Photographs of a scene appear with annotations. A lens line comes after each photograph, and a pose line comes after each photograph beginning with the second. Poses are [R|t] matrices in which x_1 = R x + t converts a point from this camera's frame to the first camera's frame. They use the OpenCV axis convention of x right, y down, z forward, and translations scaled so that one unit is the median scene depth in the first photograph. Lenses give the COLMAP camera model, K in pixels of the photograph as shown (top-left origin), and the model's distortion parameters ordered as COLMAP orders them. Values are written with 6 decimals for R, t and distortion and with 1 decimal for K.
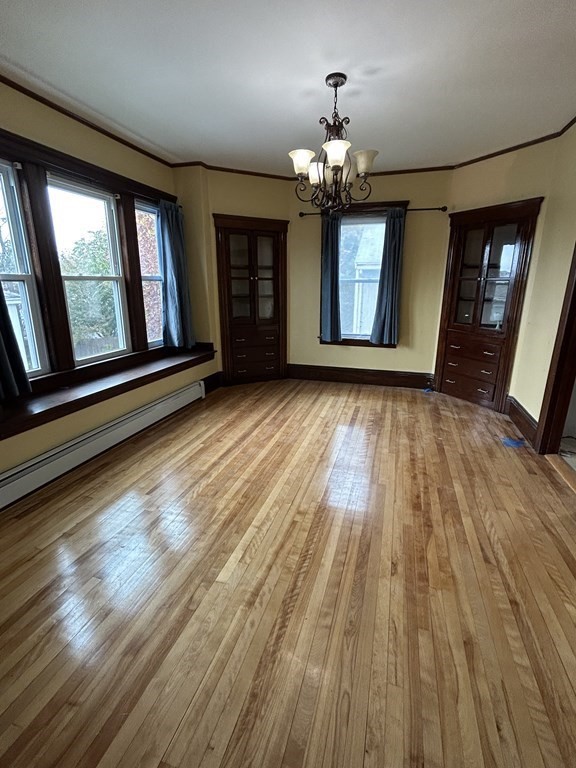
lens RADIAL K [[359.9, 0, 289.8], [0, 359.9, 383.4], [0, 0, 1]] dist [-0.009747, 0.004086]
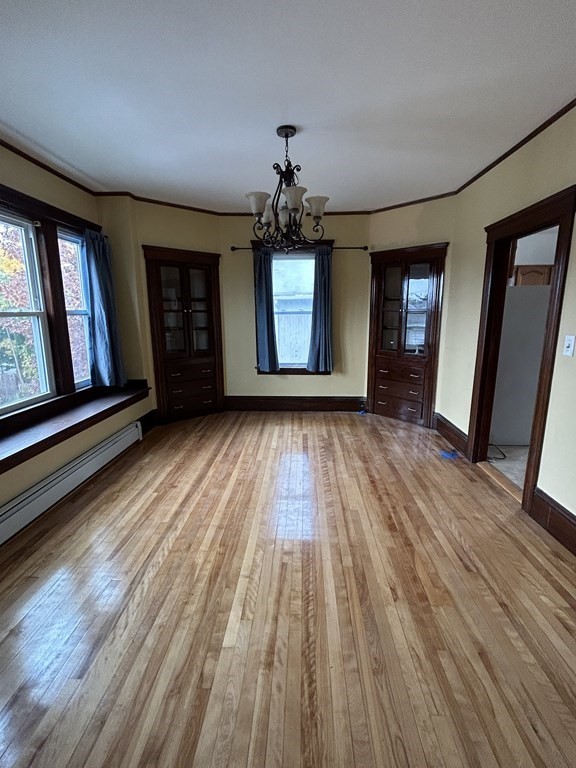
lens RADIAL K [[359.9, 0, 287.9], [0, 359.9, 382.7], [0, 0, 1]] dist [-0.009747, 0.004086]
pose [[0.968329, -0.056990, 0.243085, -0.107154], [0.075149, 0.994980, -0.066088, -0.019165], [-0.238098, 0.082262, 0.967751, 0.016207]]
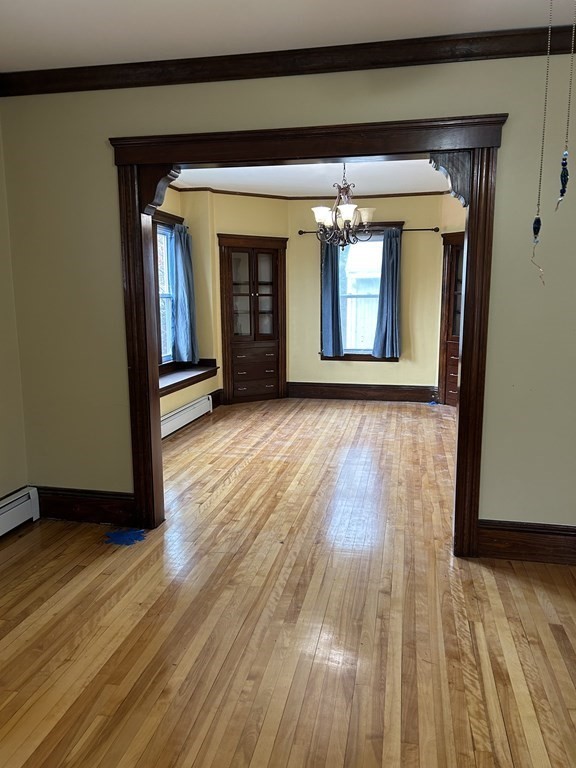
lens RADIAL K [[578.8, 0, 277.4], [0, 578.8, 393.3], [0, 0, 1]] dist [0.049734, -0.057795]
pose [[0.997435, -0.020330, 0.068629, -0.193141], [0.027148, 0.994624, -0.099928, 0.178970], [-0.066228, 0.101535, 0.992625, -0.719893]]
